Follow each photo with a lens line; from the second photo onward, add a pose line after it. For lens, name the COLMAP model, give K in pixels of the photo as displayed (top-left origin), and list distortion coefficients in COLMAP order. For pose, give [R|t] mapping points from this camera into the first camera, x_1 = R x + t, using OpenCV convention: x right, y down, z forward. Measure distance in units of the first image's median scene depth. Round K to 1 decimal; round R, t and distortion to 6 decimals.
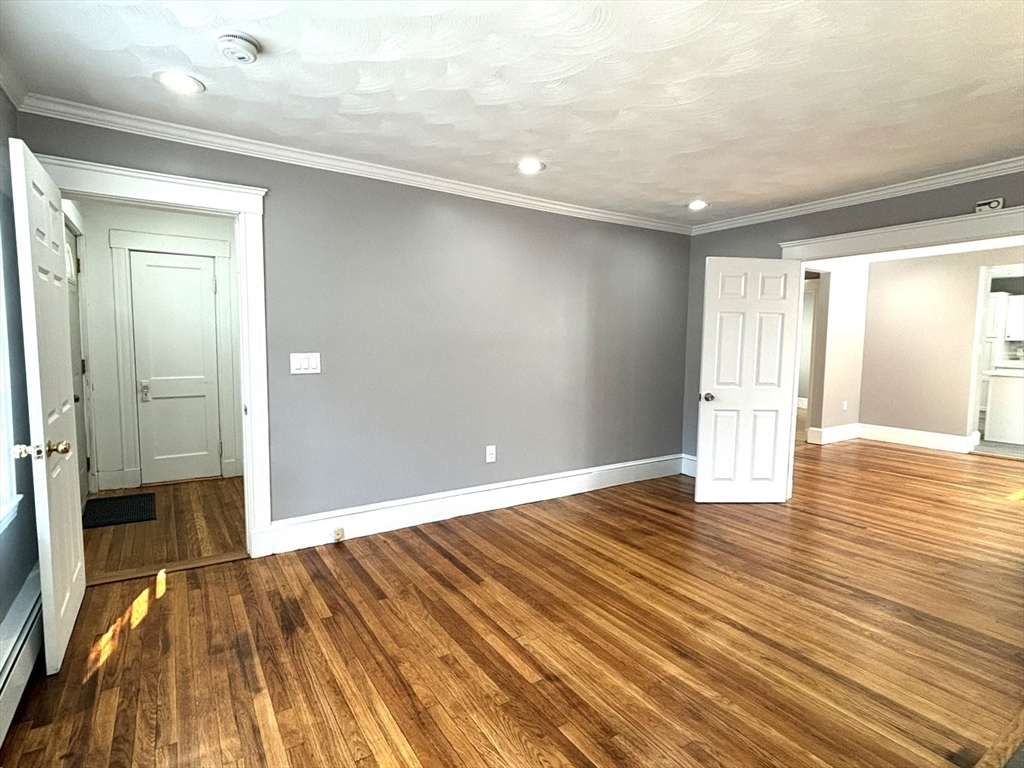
lens RADIAL K [[523.5, 0, 511.1], [0, 523.5, 384.1], [0, 0, 1]] dist [-0.004002, 0.000378]
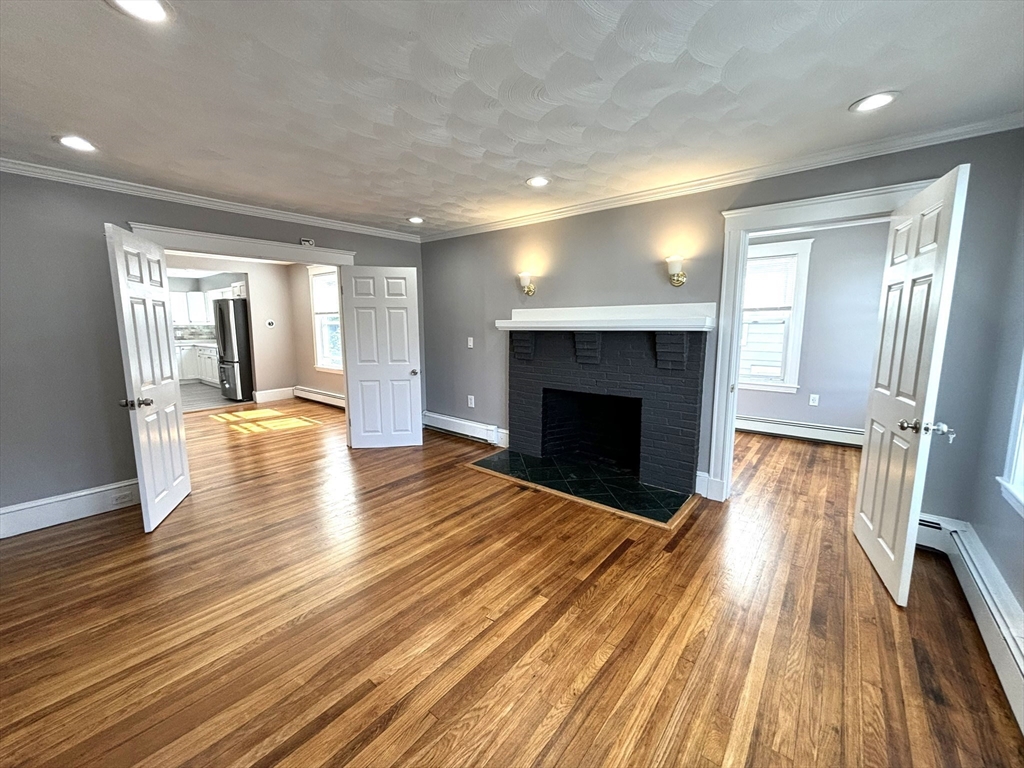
lens RADIAL K [[416.0, 0, 503.5], [0, 416.0, 385.8], [0, 0, 1]] dist [0.005864, 0.000905]
pose [[-0.295425, -0.153148, 0.943011, -0.793763], [0.086529, 0.978722, 0.186055, -0.148355], [-0.951439, 0.136564, -0.275887, 1.262444]]
